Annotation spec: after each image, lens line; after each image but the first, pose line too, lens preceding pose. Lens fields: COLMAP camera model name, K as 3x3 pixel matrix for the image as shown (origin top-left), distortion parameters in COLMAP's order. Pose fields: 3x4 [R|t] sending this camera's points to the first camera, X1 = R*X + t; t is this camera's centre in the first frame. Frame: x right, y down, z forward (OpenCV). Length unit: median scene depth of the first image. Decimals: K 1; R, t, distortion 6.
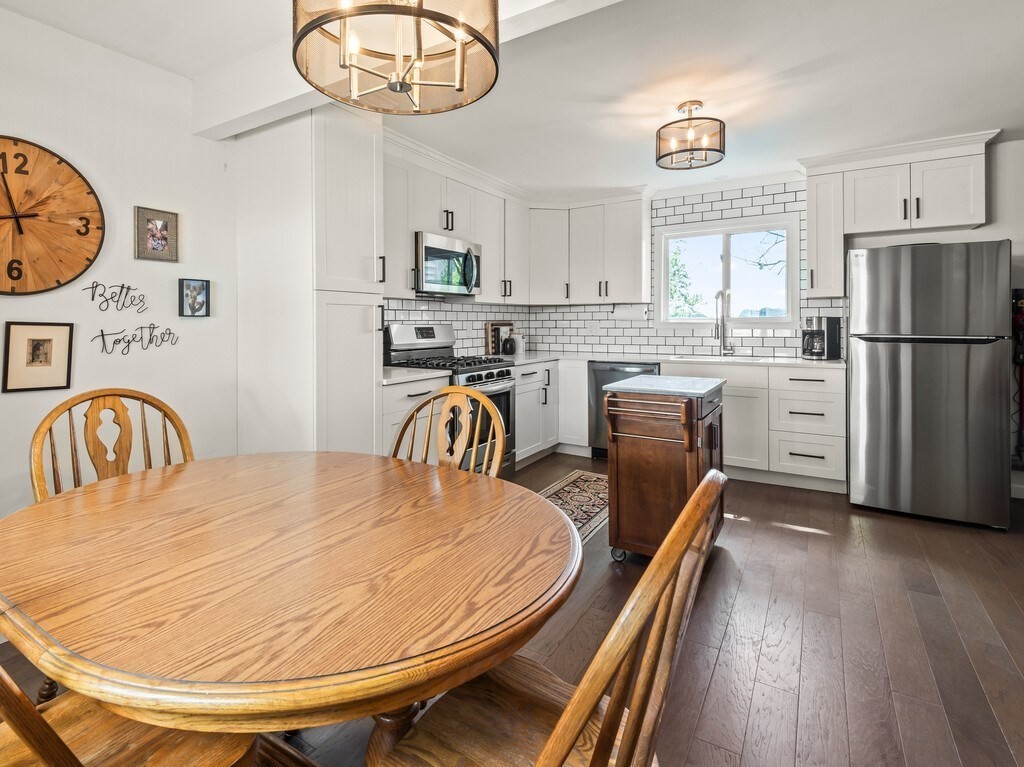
lens RADIAL K [[514.1, 0, 473.7], [0, 514.1, 323.5], [0, 0, 1]] dist [0.046351, -0.043687]
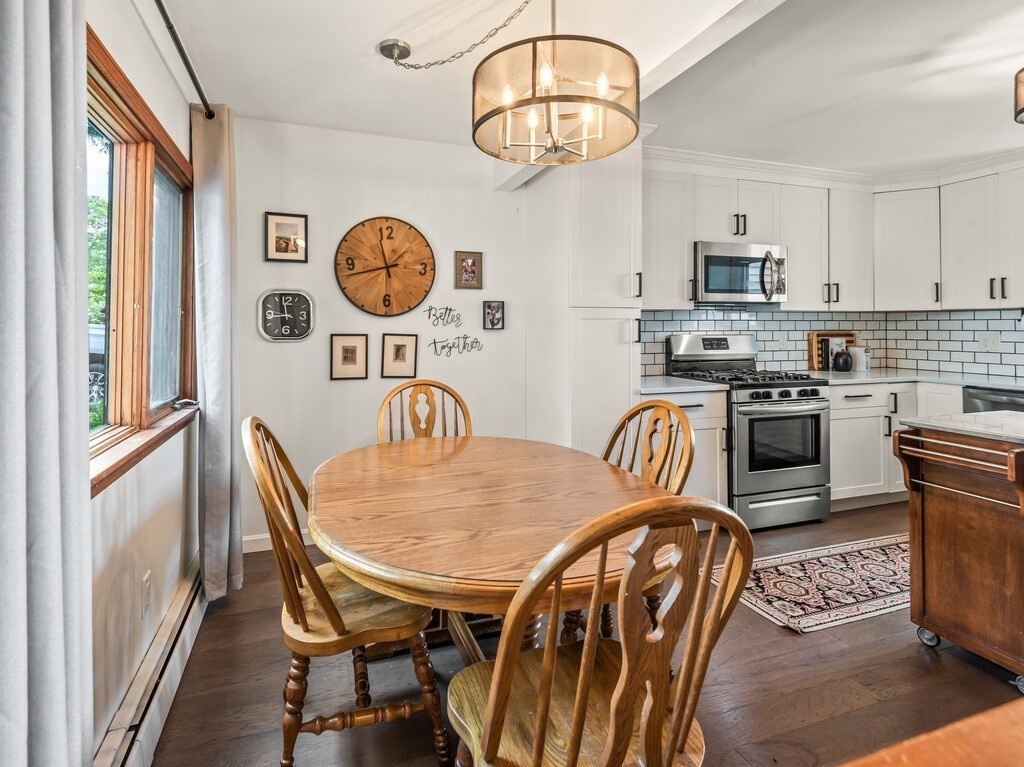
lens RADIAL K [[508.0, 0, 482.1], [0, 508.0, 321.0], [0, 0, 1]] dist [0.002669, -0.000424]
pose [[0.781688, -0.004835, -0.623651, 0.170523], [-0.002984, 0.999930, -0.011493, -0.013464], [0.623663, 0.010845, 0.781618, -0.015556]]
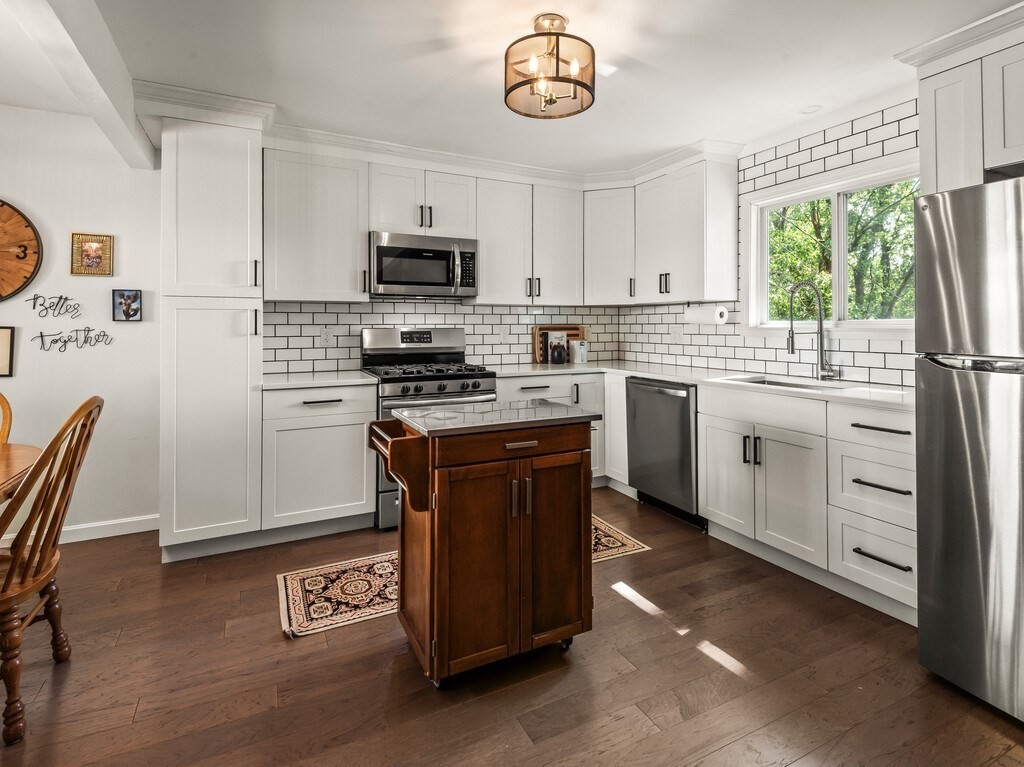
lens RADIAL K [[512.1, 0, 510.2], [0, 512.1, 320.9], [0, 0, 1]] dist [0.022554, -0.014564]
pose [[0.867673, 0.000371, -0.497135, 0.571612], [-0.004297, 0.999968, -0.006754, -0.006823], [0.497116, 0.007996, 0.867647, 0.293152]]
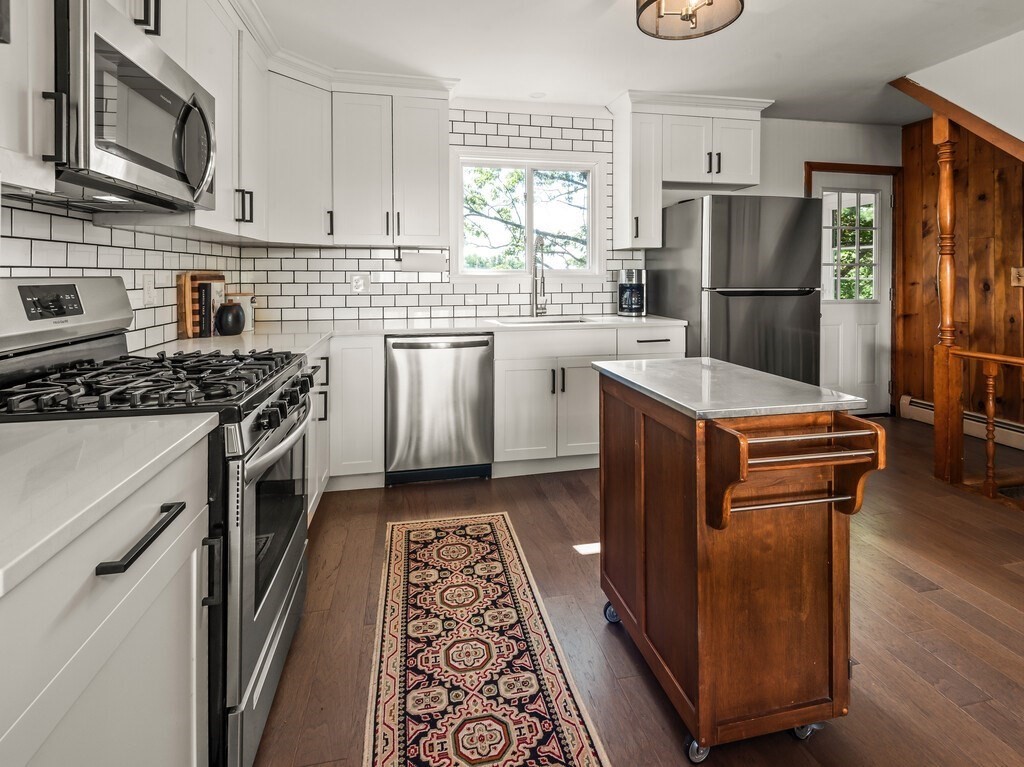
lens RADIAL K [[508.1, 0, 518.6], [0, 508.1, 274.2], [0, 0, 1]] dist [0.001012, -0.001228]
pose [[0.696459, 0.005231, 0.717578, -0.134120], [-0.001585, 0.999982, -0.005751, 0.001573], [-0.717595, 0.002868, 0.696454, 0.571475]]
